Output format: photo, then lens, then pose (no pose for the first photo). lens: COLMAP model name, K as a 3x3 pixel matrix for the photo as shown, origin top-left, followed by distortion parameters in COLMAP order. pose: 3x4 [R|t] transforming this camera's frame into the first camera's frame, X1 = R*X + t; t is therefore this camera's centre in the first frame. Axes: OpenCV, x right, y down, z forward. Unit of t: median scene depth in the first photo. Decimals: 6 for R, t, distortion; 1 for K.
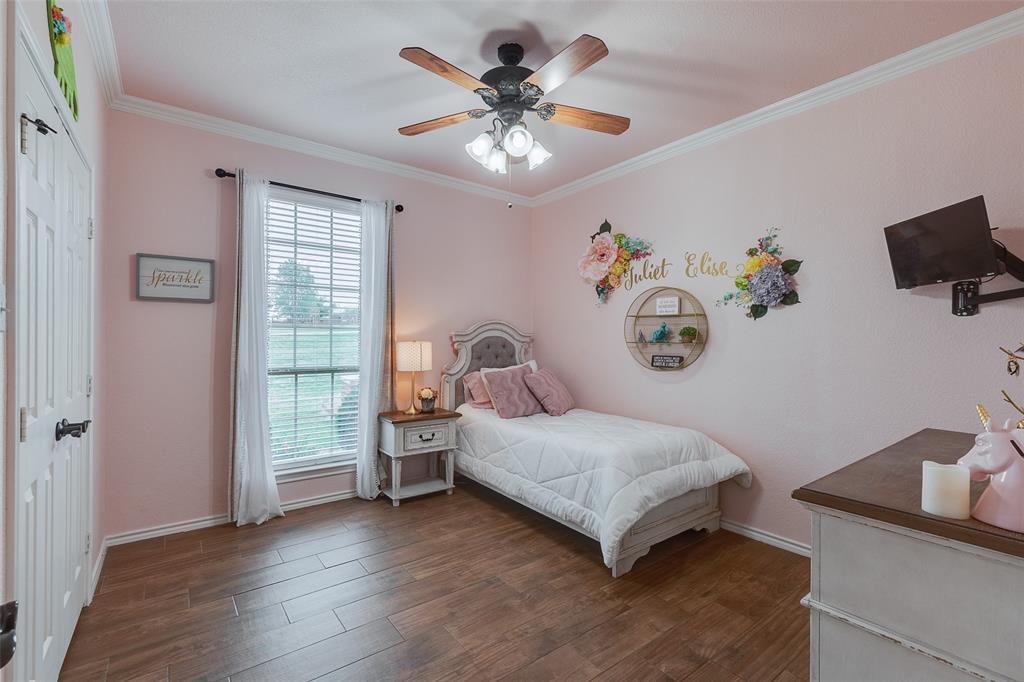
lens RADIAL K [[451.6, 0, 513.1], [0, 451.6, 338.7], [0, 0, 1]] dist [-0.001637, -0.000814]
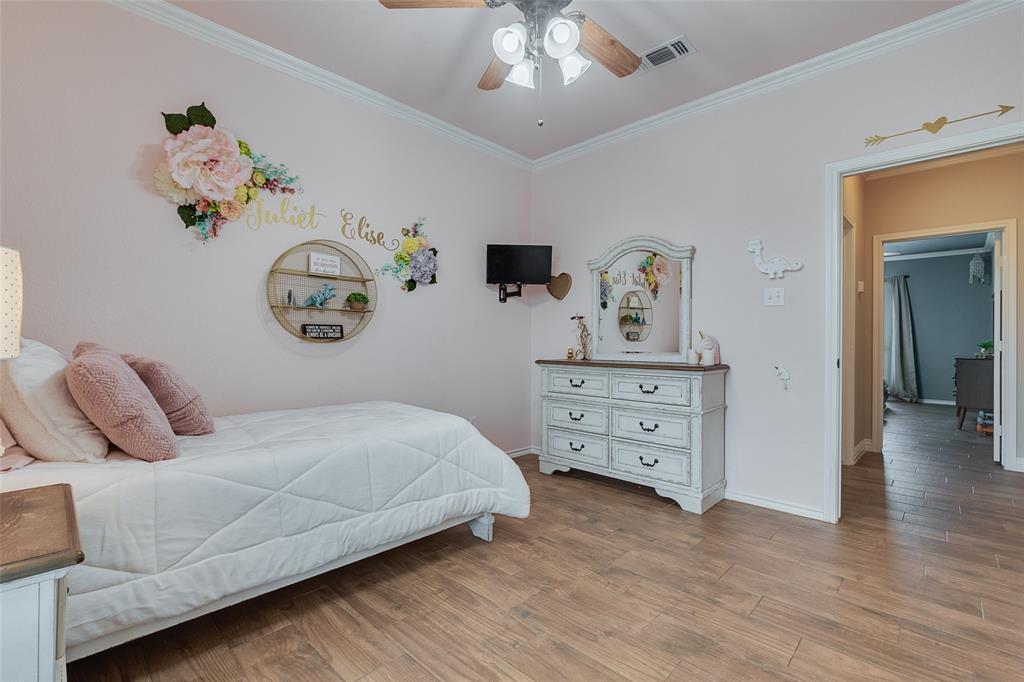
lens RADIAL K [[454.3, 0, 512.0], [0, 454.3, 341.0], [0, 0, 1]] dist [0.000169, -0.000065]
pose [[-0.148458, -0.006497, 0.988897, -0.622634], [-0.008000, 0.999954, 0.005369, 0.069920], [-0.988886, -0.007114, -0.148503, 0.903386]]
